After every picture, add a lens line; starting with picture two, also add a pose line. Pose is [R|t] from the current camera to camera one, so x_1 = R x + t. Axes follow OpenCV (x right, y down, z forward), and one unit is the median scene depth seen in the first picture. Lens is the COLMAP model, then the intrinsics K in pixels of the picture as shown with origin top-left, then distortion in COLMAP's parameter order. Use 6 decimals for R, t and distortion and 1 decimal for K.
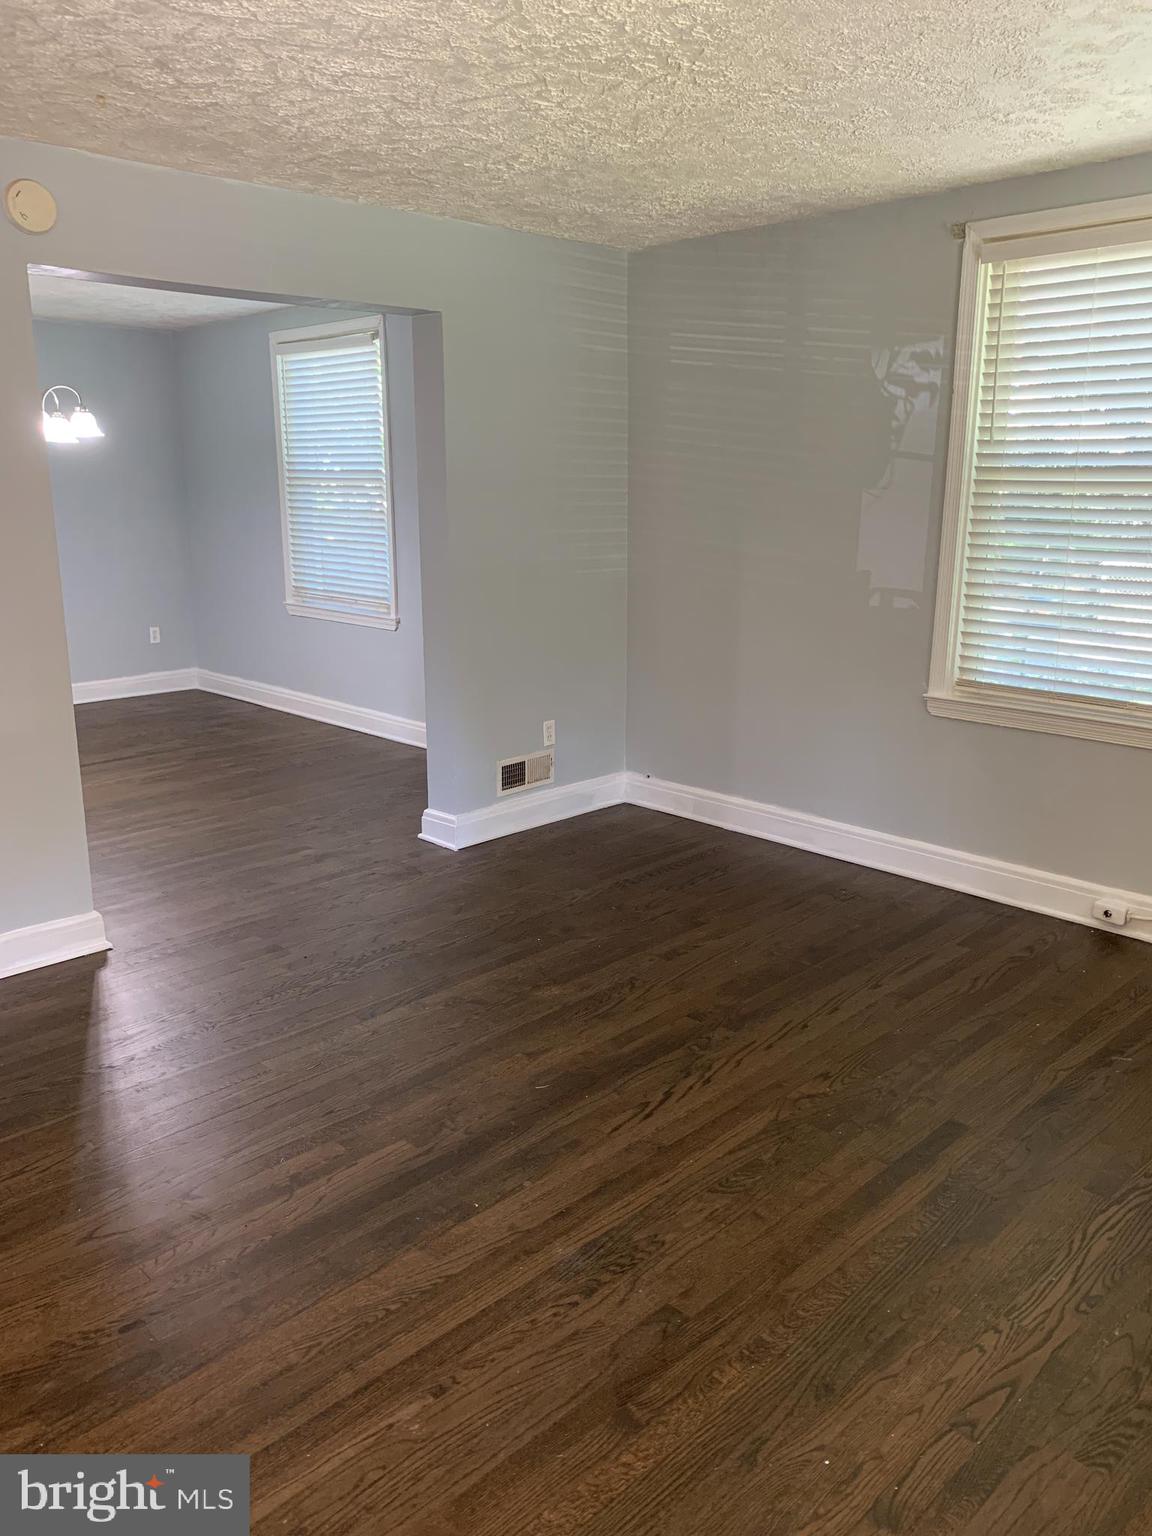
lens RADIAL K [[1180.9, 0, 574.9], [0, 1180.9, 776.3], [0, 0, 1]] dist [0.012234, -0.005374]
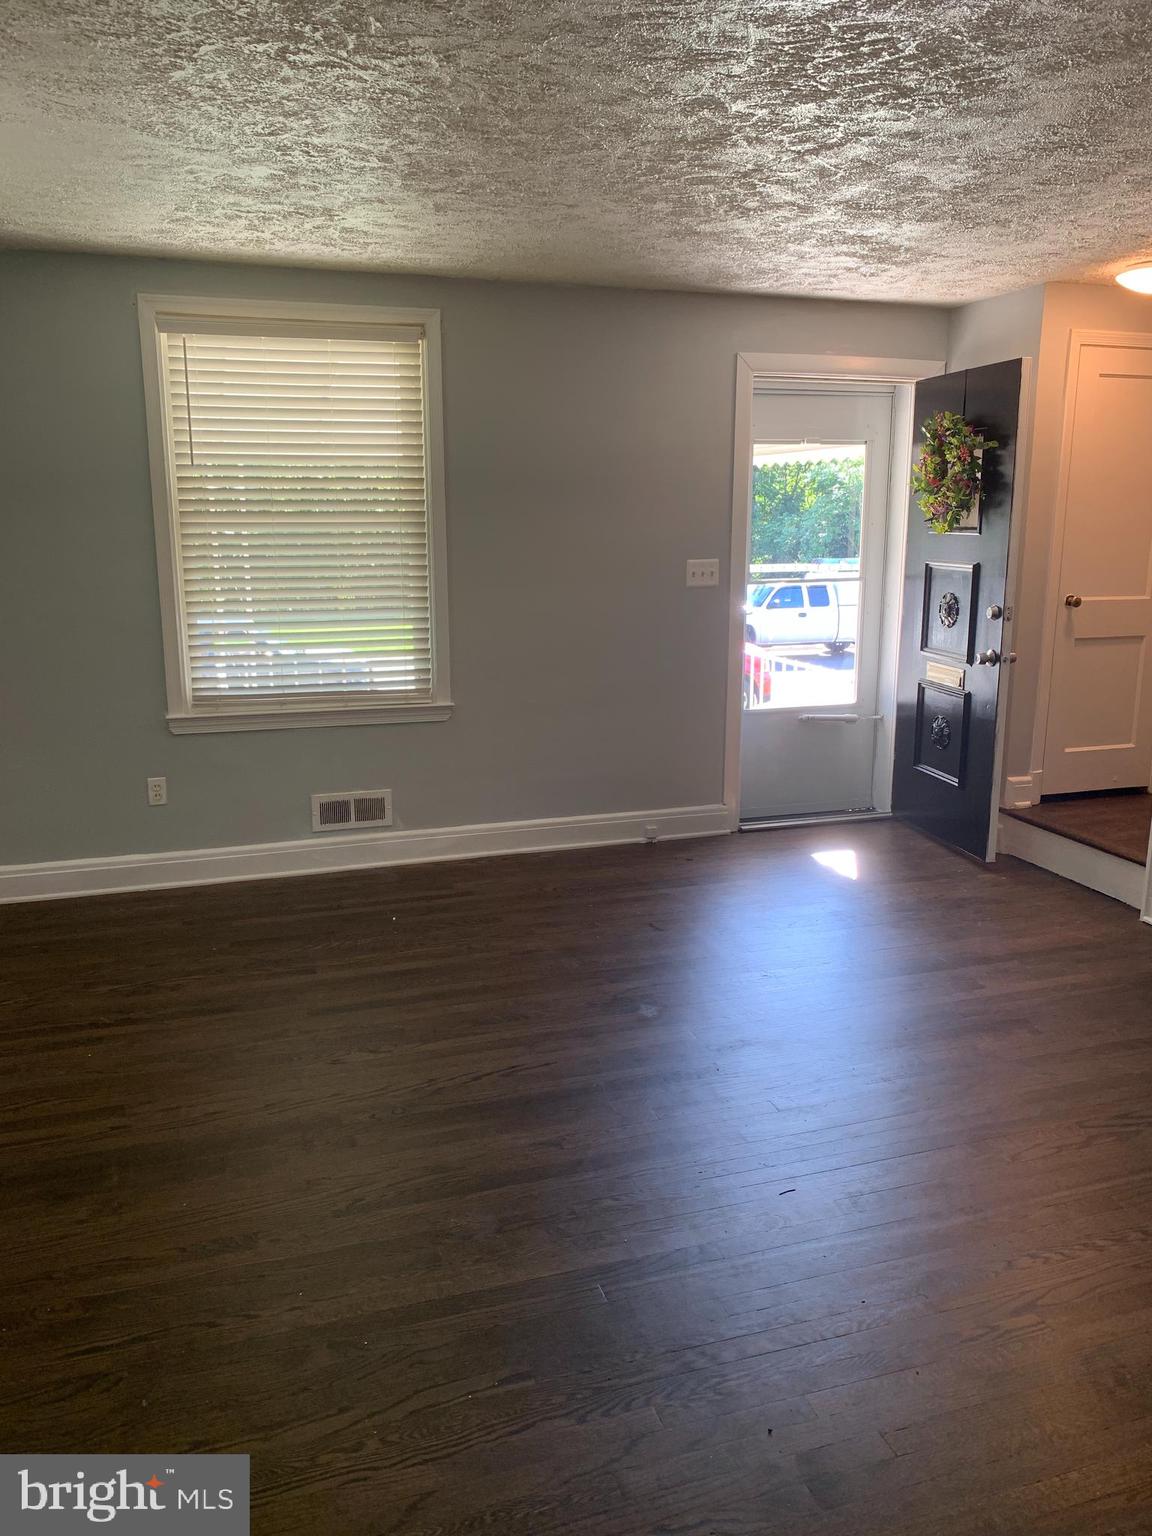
lens RADIAL K [[1180.9, 0, 574.9], [0, 1180.9, 776.3], [0, 0, 1]] dist [0.012234, -0.005374]
pose [[-0.900687, -0.088734, 0.425310, -0.187356], [0.113733, 0.896632, 0.427921, -0.185704], [-0.419318, 0.433795, -0.797493, 0.723469]]
